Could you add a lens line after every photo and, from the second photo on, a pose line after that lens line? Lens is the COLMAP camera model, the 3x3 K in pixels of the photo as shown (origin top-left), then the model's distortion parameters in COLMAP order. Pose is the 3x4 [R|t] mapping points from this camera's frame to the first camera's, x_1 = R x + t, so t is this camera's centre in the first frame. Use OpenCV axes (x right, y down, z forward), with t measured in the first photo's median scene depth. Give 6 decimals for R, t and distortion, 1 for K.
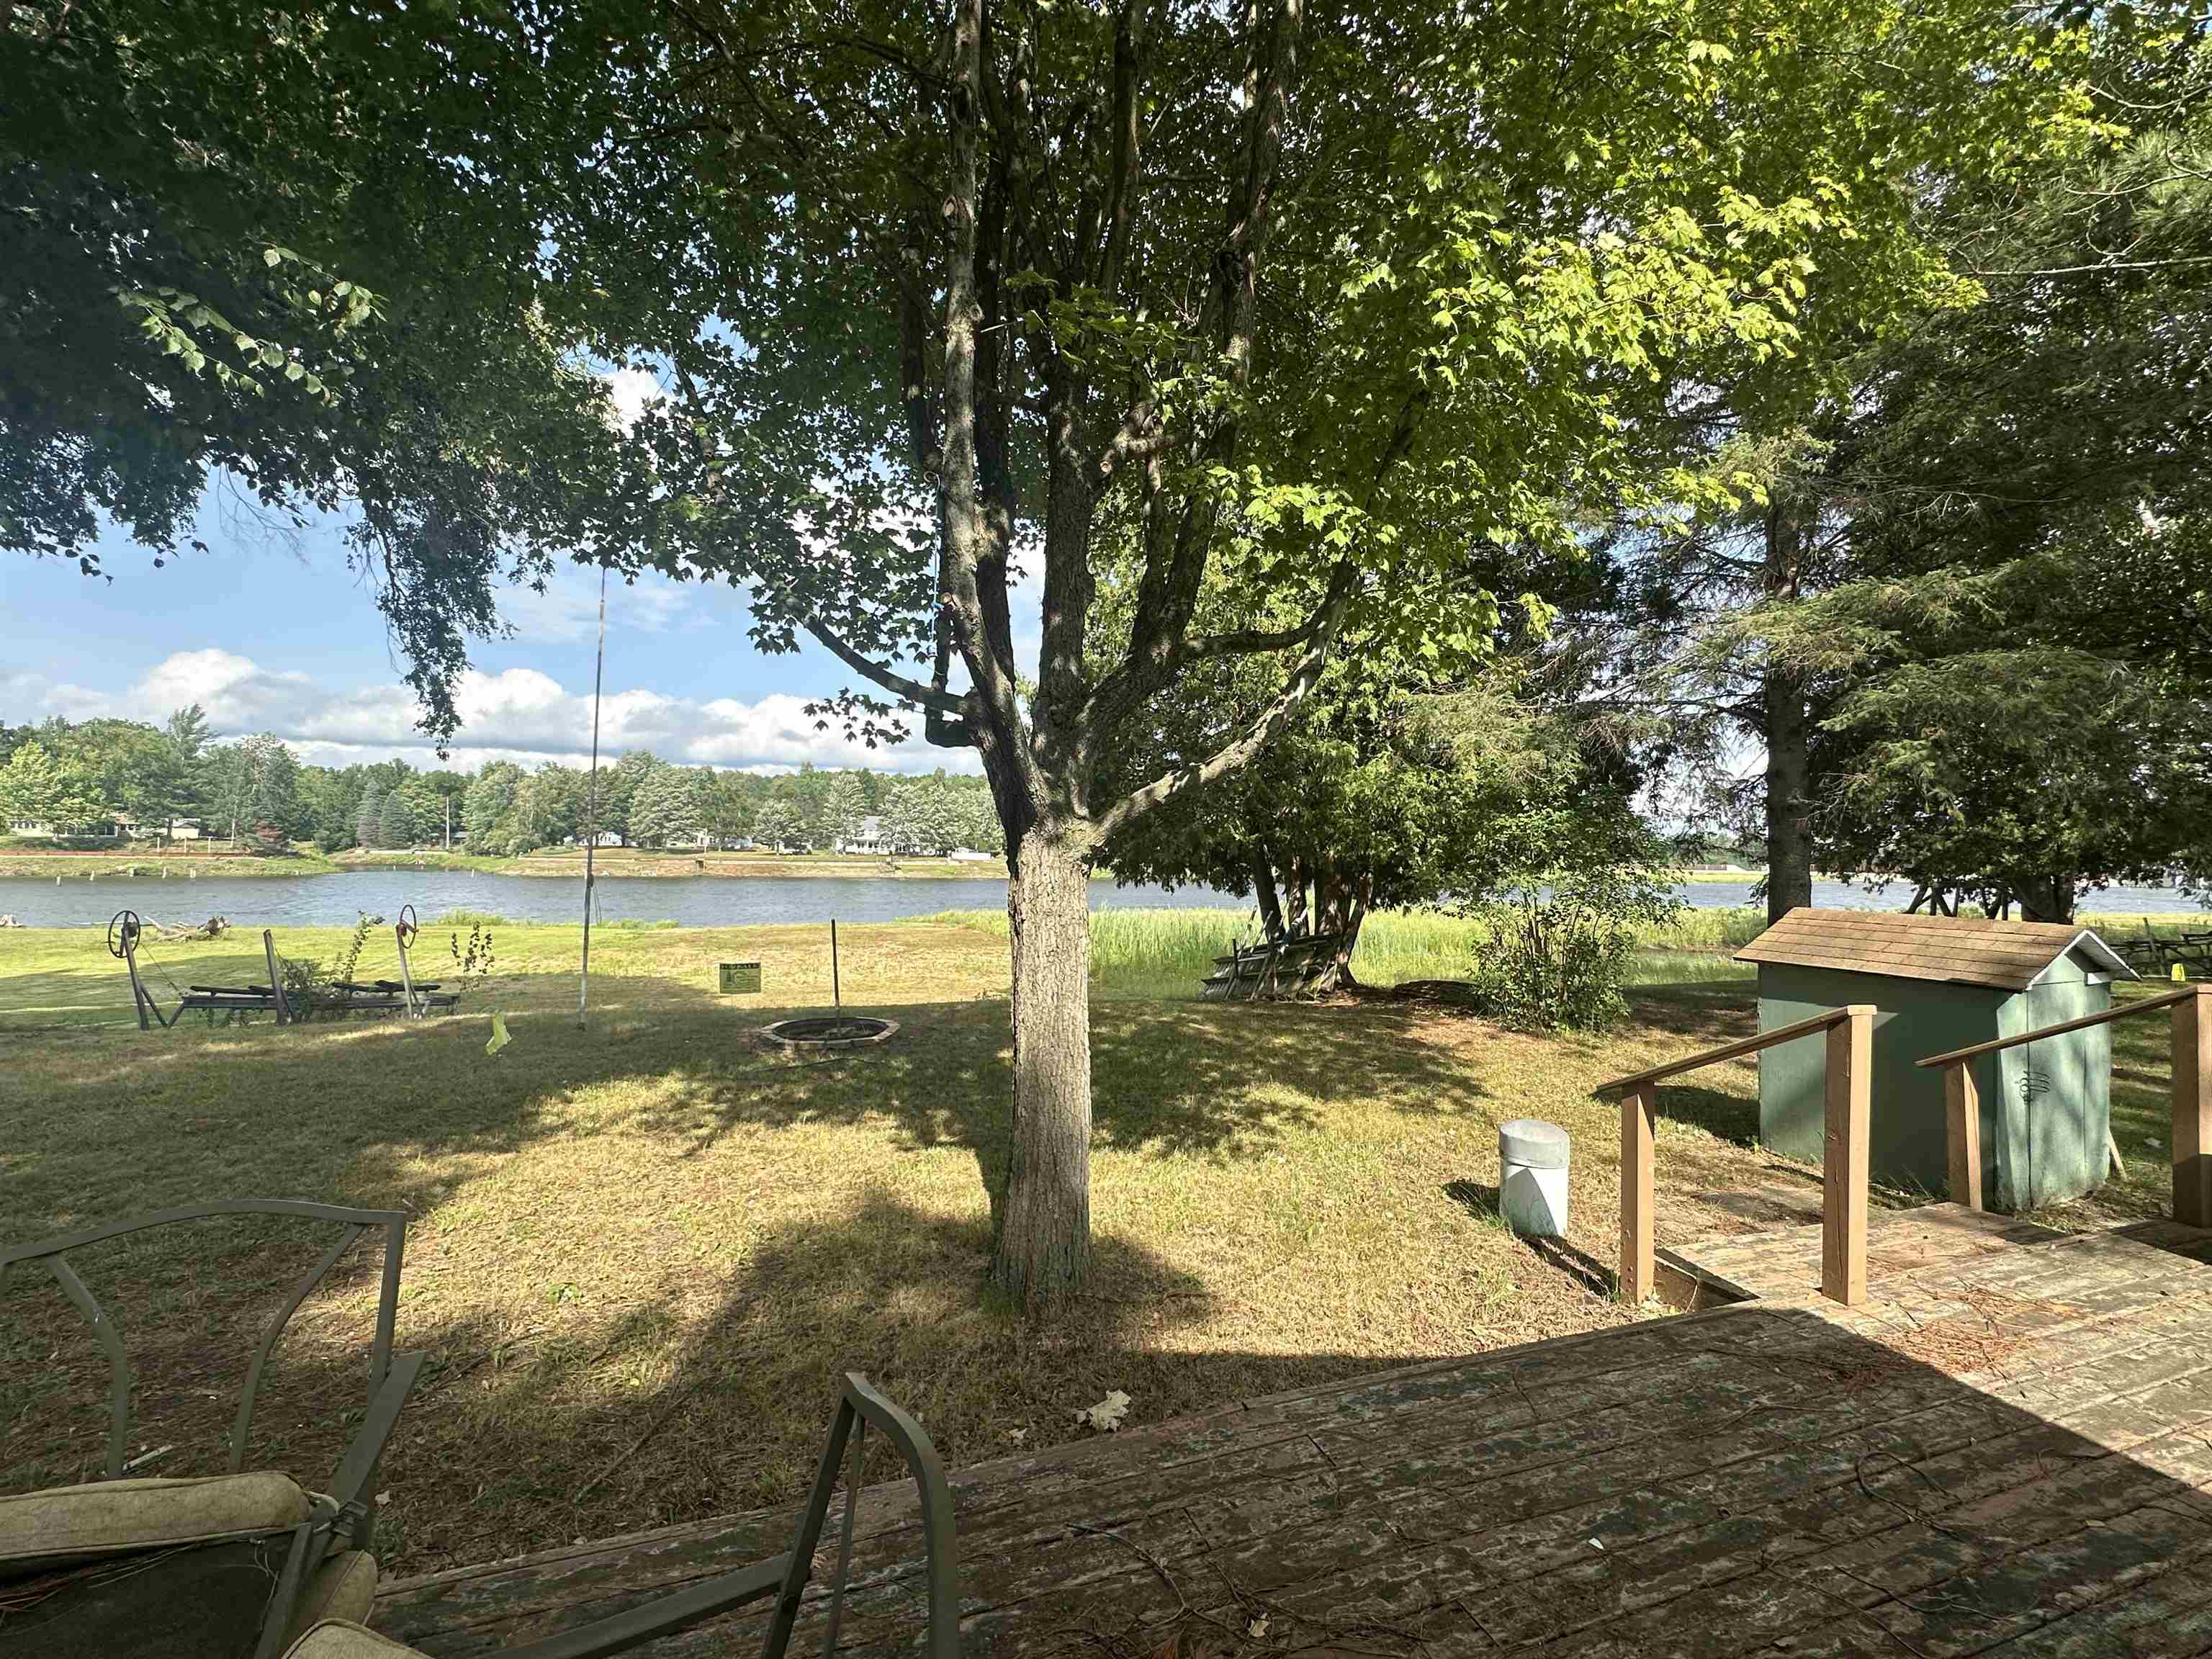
lens RADIAL K [[986.2, 0, 1109.8], [0, 986.2, 832.8], [0, 0, 1]] dist [-0.007666, 0.000820]
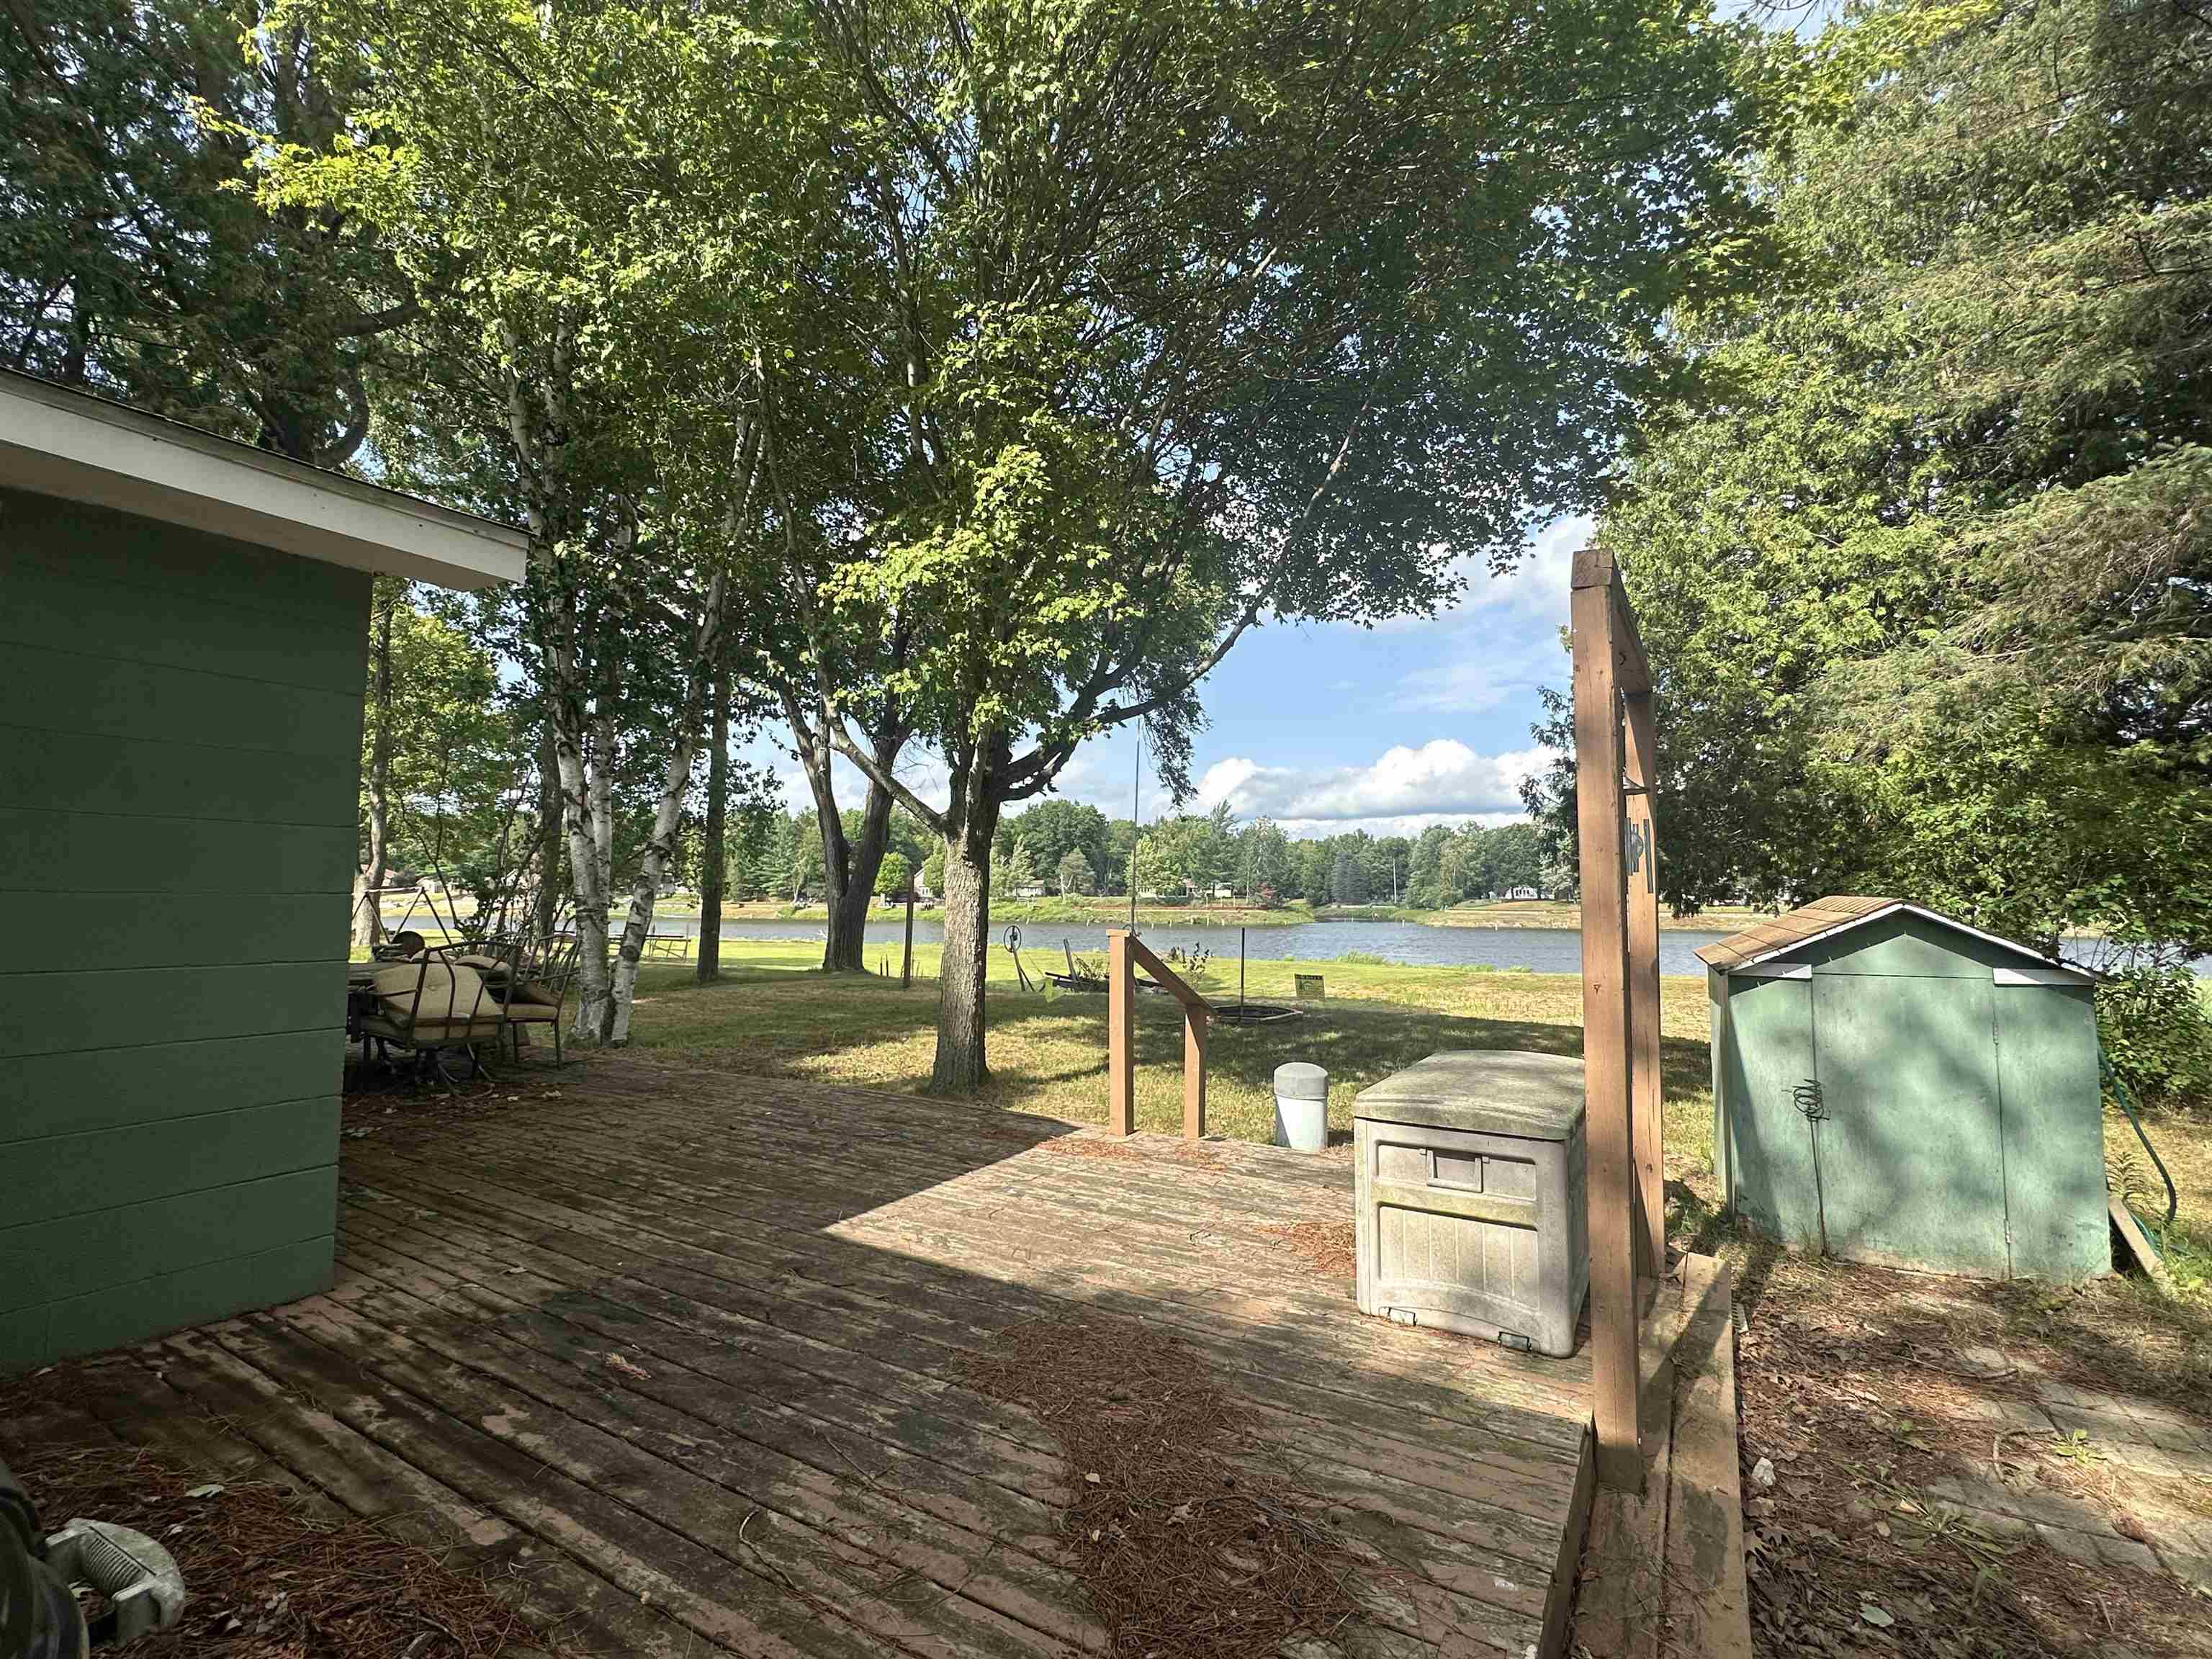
lens RADIAL K [[986.2, 0, 1101.3], [0, 986.2, 842.3], [0, 0, 1]] dist [-0.007666, 0.000820]
pose [[0.622465, -0.058135, -0.780485, 1.160663], [0.023010, 0.998166, -0.055998, 0.077039], [0.782309, 0.016898, 0.622661, 0.036171]]
